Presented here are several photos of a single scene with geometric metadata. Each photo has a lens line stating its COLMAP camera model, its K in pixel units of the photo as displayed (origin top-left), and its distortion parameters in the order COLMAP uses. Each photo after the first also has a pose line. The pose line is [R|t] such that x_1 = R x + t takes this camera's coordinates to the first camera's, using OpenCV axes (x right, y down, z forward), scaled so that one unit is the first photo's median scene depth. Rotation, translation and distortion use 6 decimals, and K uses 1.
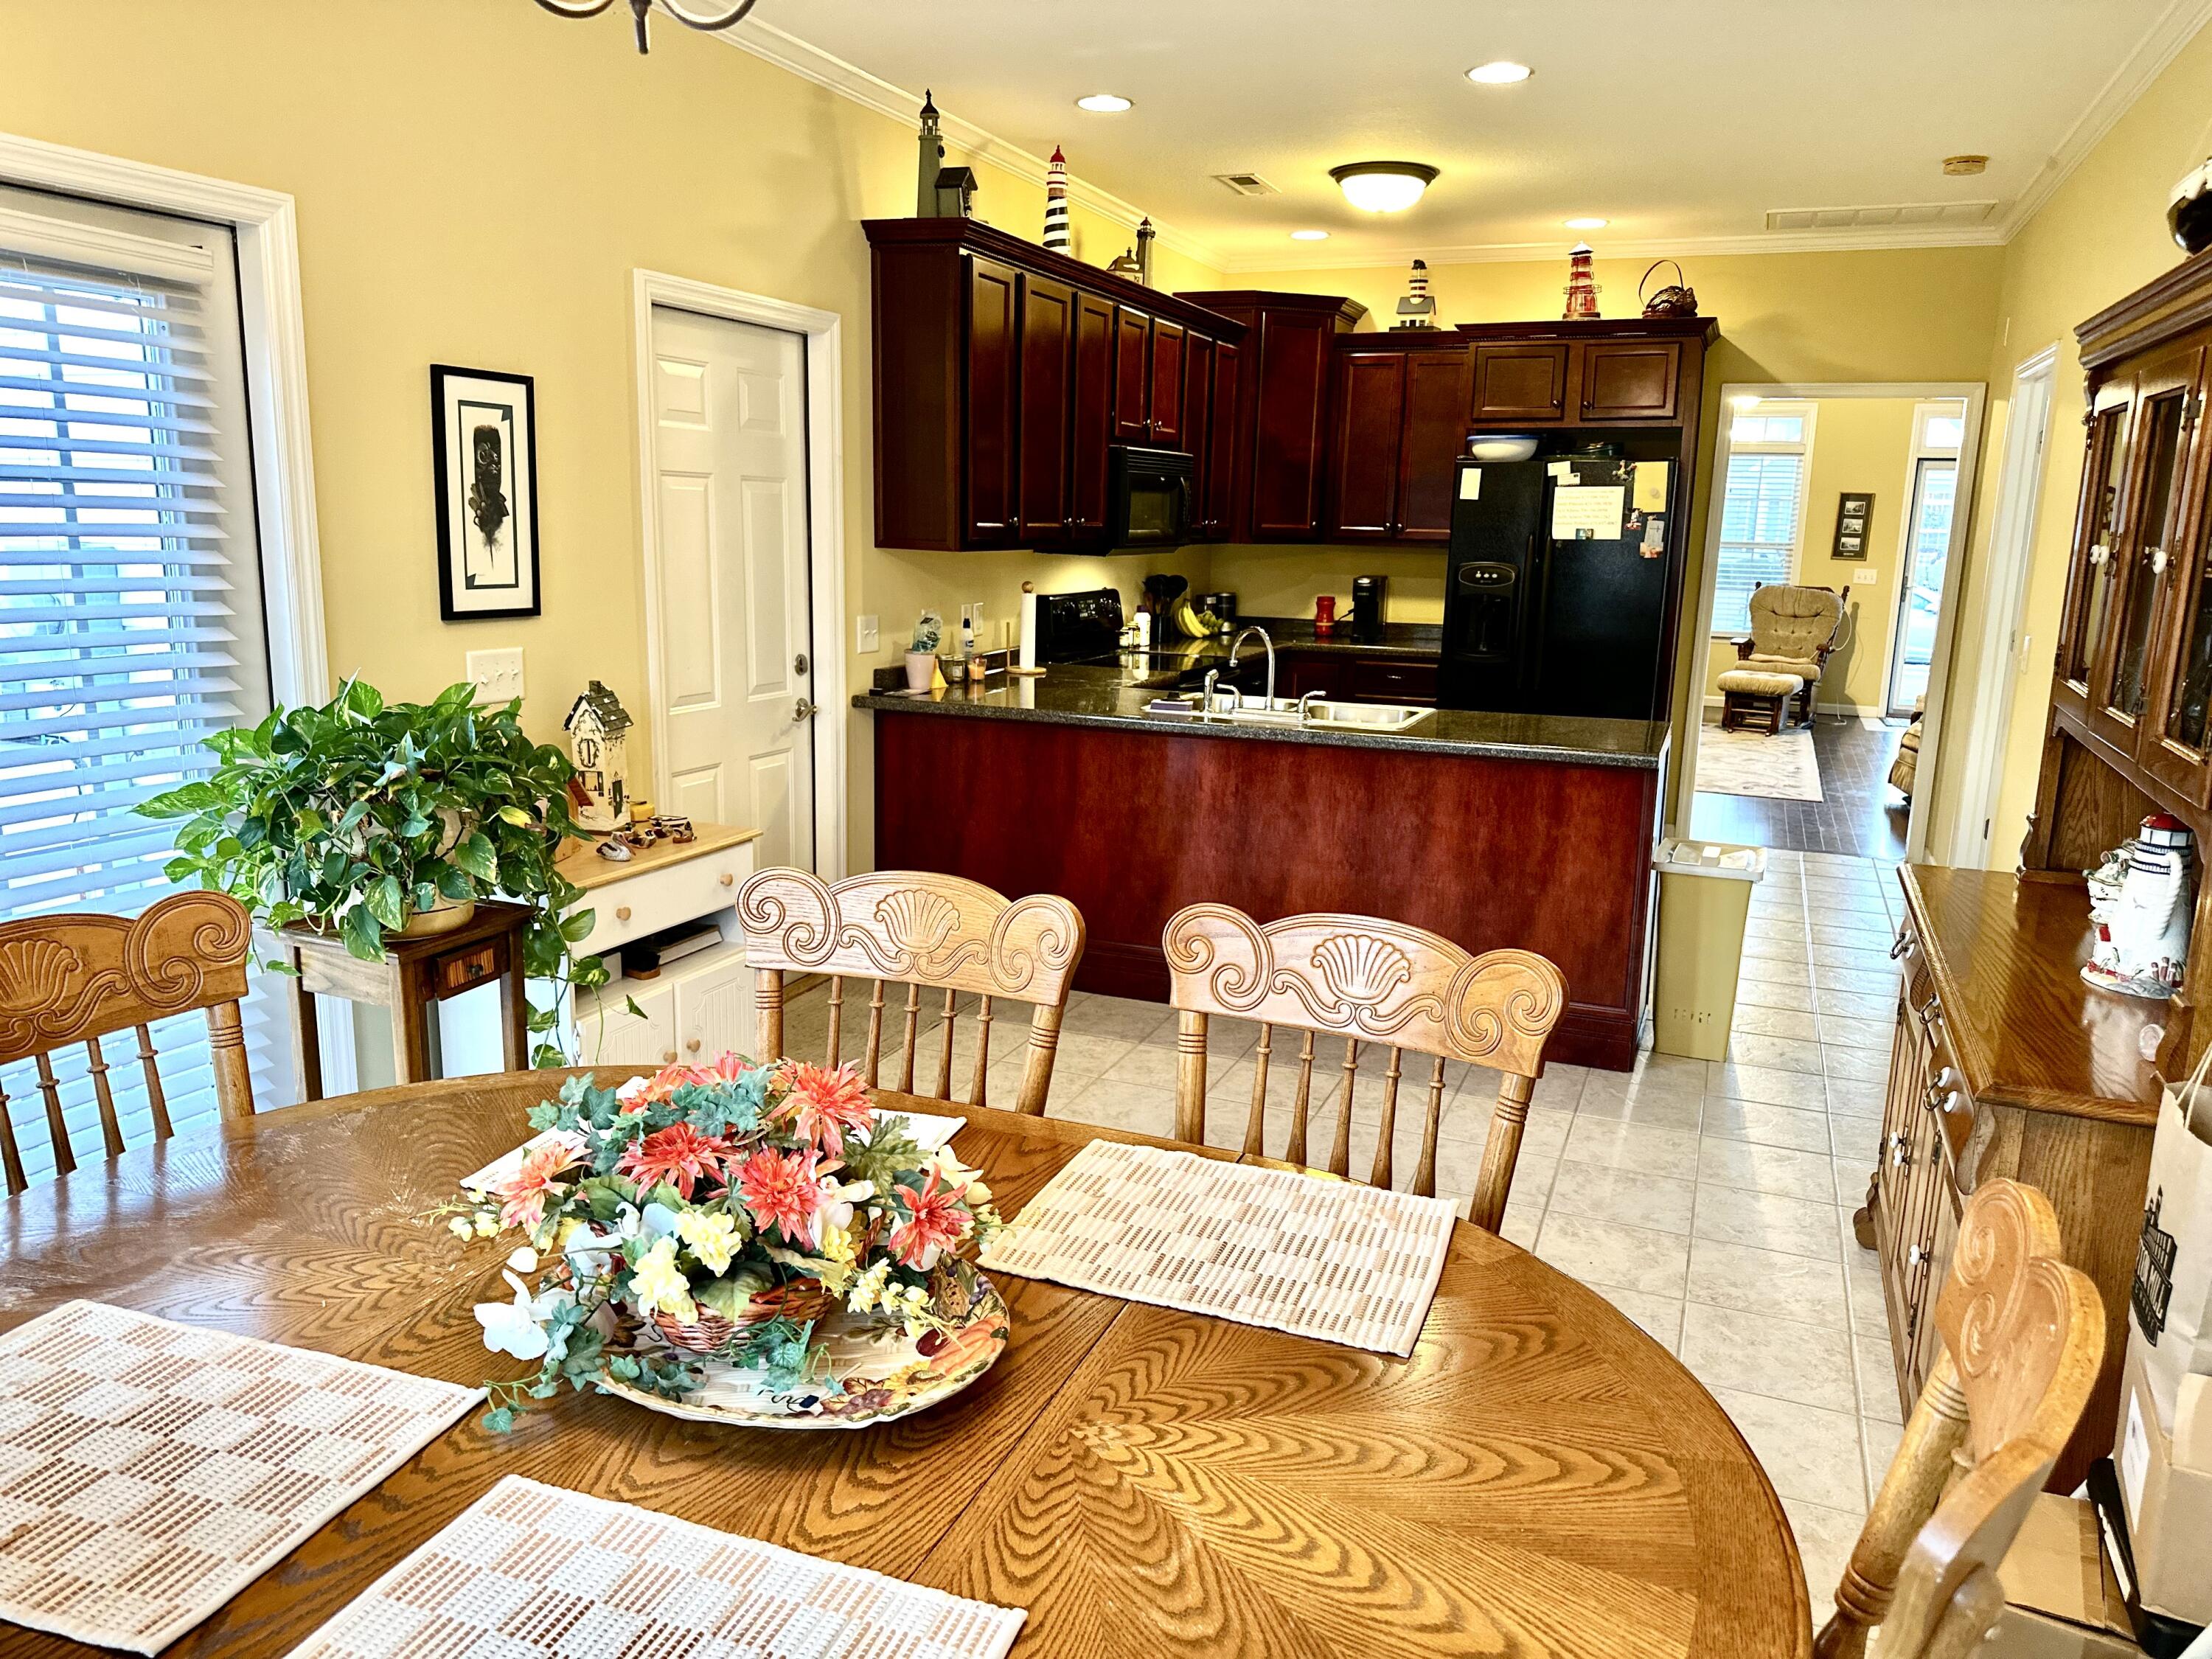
lens RADIAL K [[1550.4, 0, 1123.0], [0, 1550.4, 831.4], [0, 0, 1]] dist [0.046953, -0.058804]
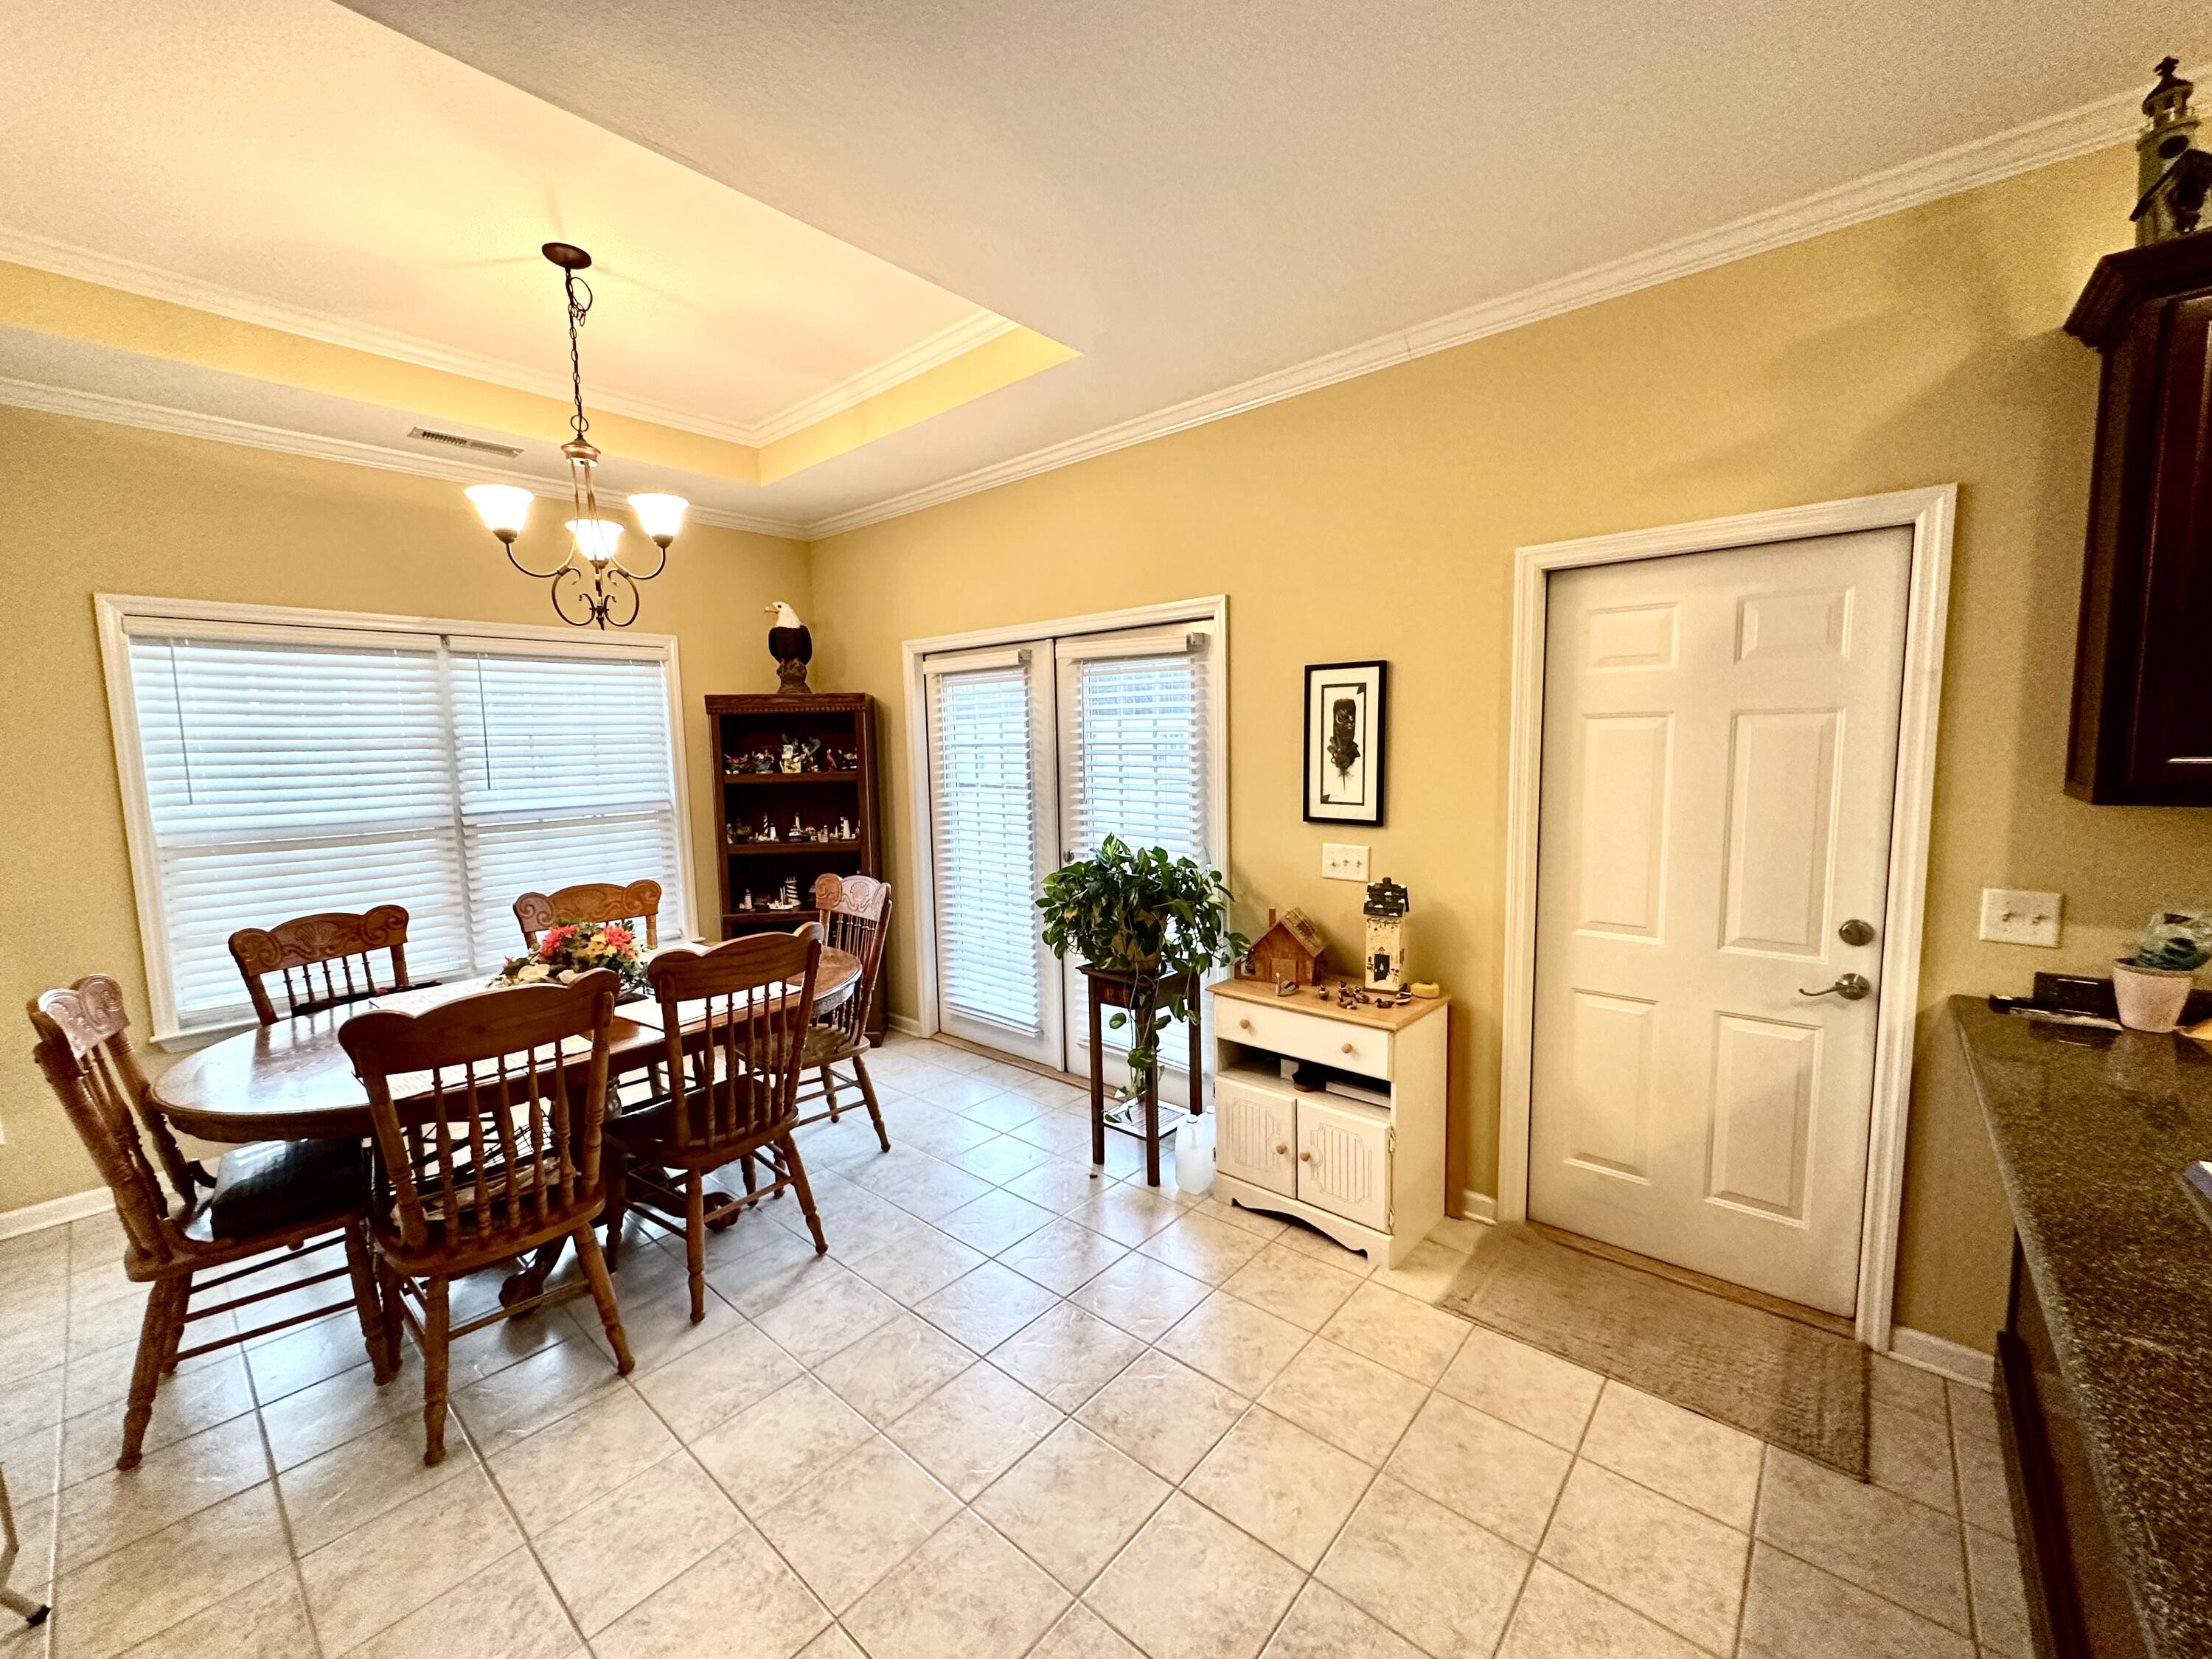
lens RADIAL K [[876.3, 0, 1104.9], [0, 876.3, 830.1], [0, 0, 1]] dist [-0.002036, -0.000257]
pose [[-0.327109, 0.077956, -0.941766, 0.549064], [-0.179468, 0.973329, 0.142904, -0.248177], [0.927788, 0.215762, -0.304395, 1.233214]]
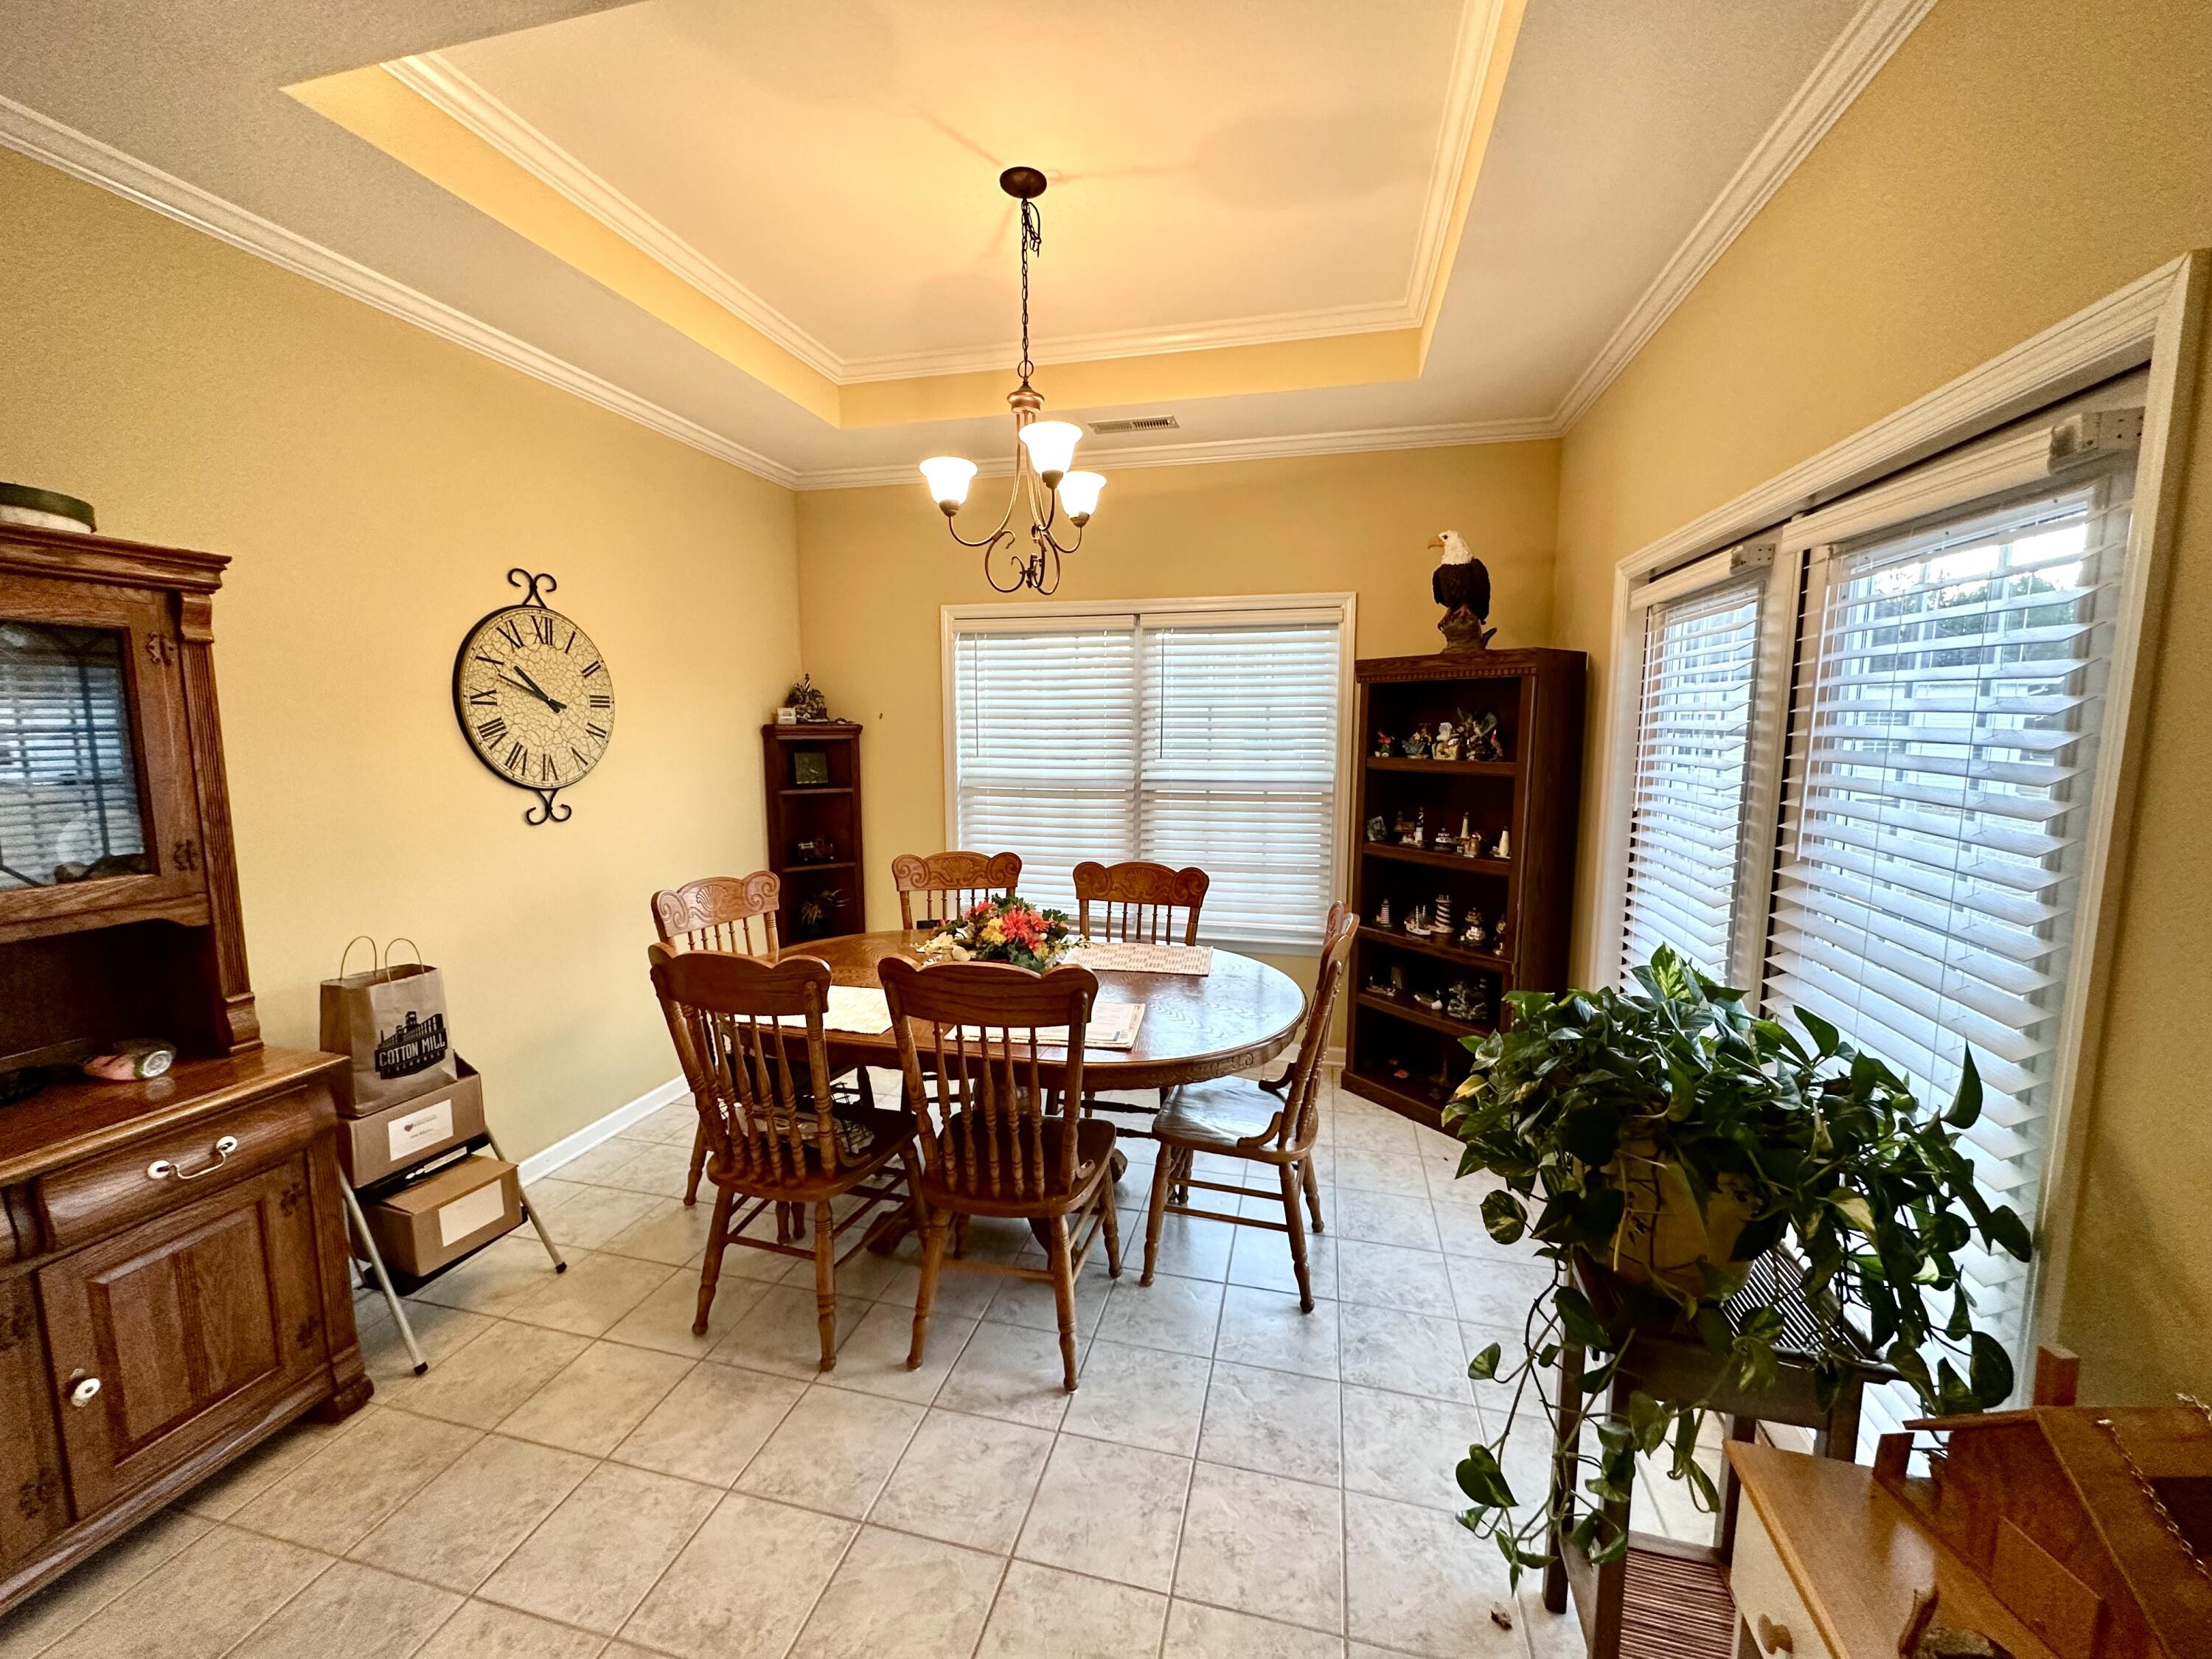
lens RADIAL K [[876.3, 0, 1105.2], [0, 876.3, 829.7], [0, 0, 1]] dist [-0.002036, -0.000257]
pose [[-0.990031, -0.009704, -0.140514, -0.093758], [-0.054165, 0.947137, 0.316224, -0.280994], [0.130017, 0.320683, -0.938221, 1.292051]]
